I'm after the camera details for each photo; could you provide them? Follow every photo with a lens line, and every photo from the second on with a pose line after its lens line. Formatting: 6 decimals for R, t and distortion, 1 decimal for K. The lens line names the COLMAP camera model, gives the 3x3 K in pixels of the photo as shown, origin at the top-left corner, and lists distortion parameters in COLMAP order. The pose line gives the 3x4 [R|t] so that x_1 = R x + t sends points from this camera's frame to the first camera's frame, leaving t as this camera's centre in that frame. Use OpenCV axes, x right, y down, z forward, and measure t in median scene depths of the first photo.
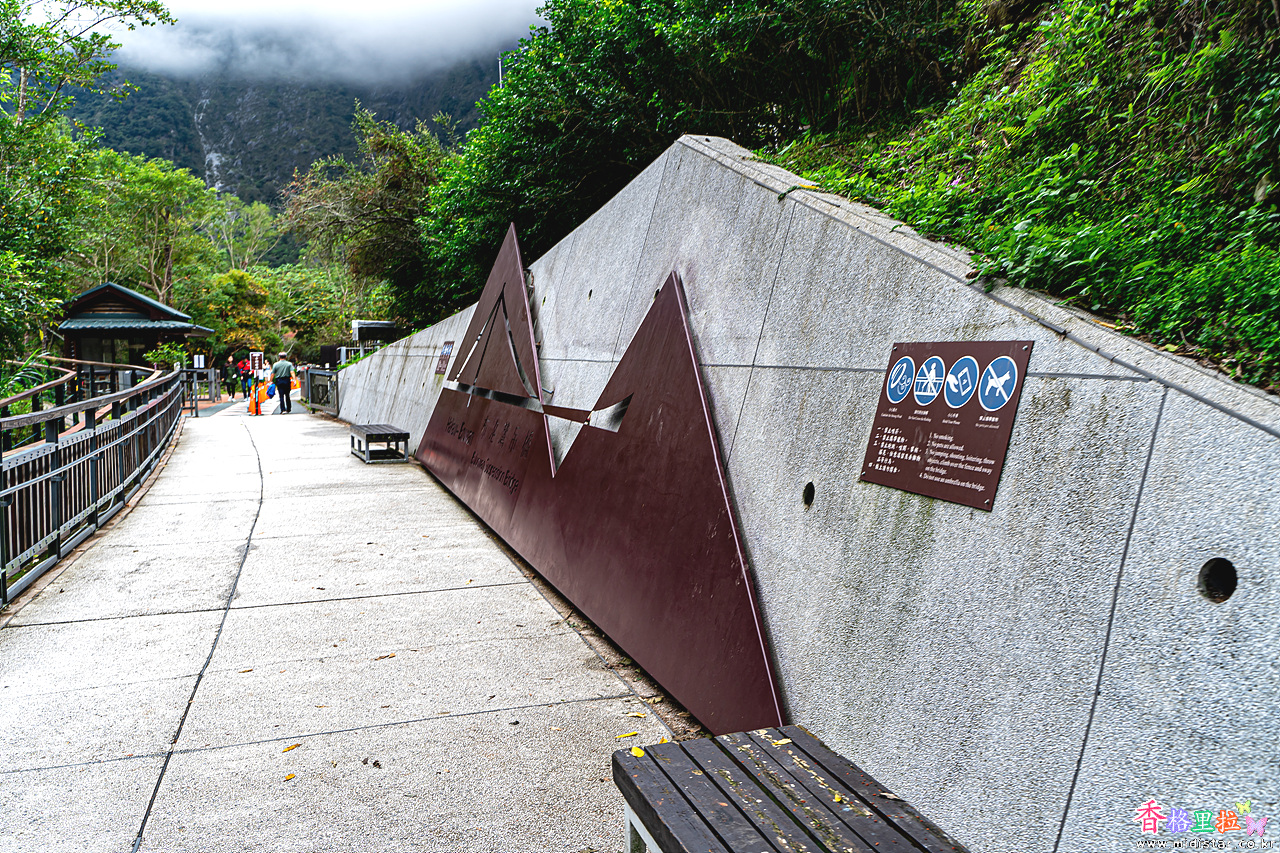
lens RADIAL K [[1033.9, 0, 638.6], [0, 1033.9, 428.7], [0, 0, 1]] dist [0.011897, 0.002120]
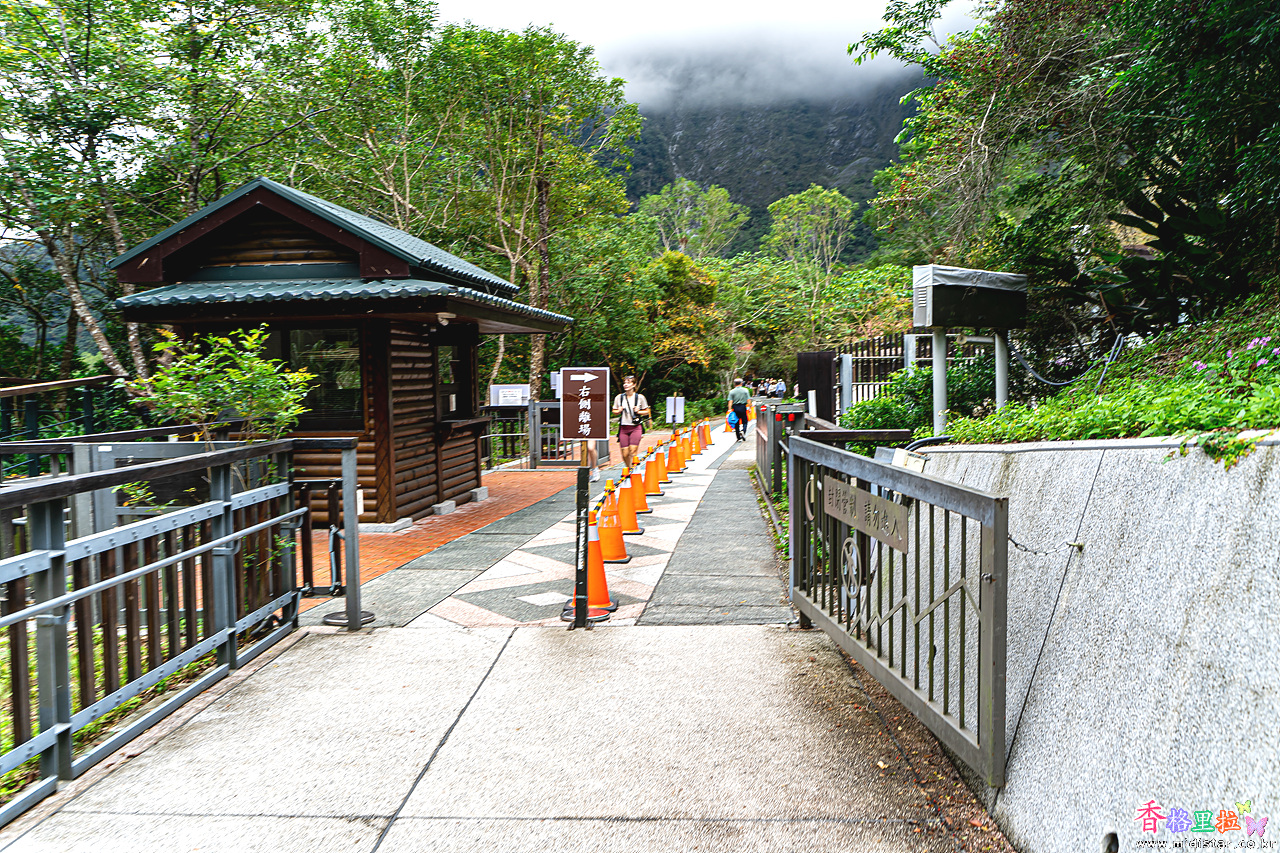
lens RADIAL K [[1033.9, 0, 638.7], [0, 1033.9, 426.8], [0, 0, 1]] dist [0.011897, 0.002120]
pose [[0.908804, 0.014730, -0.416964, -0.081849], [-0.021116, 0.999720, -0.010707, -0.018407], [0.416689, 0.018535, 0.908860, 0.251800]]
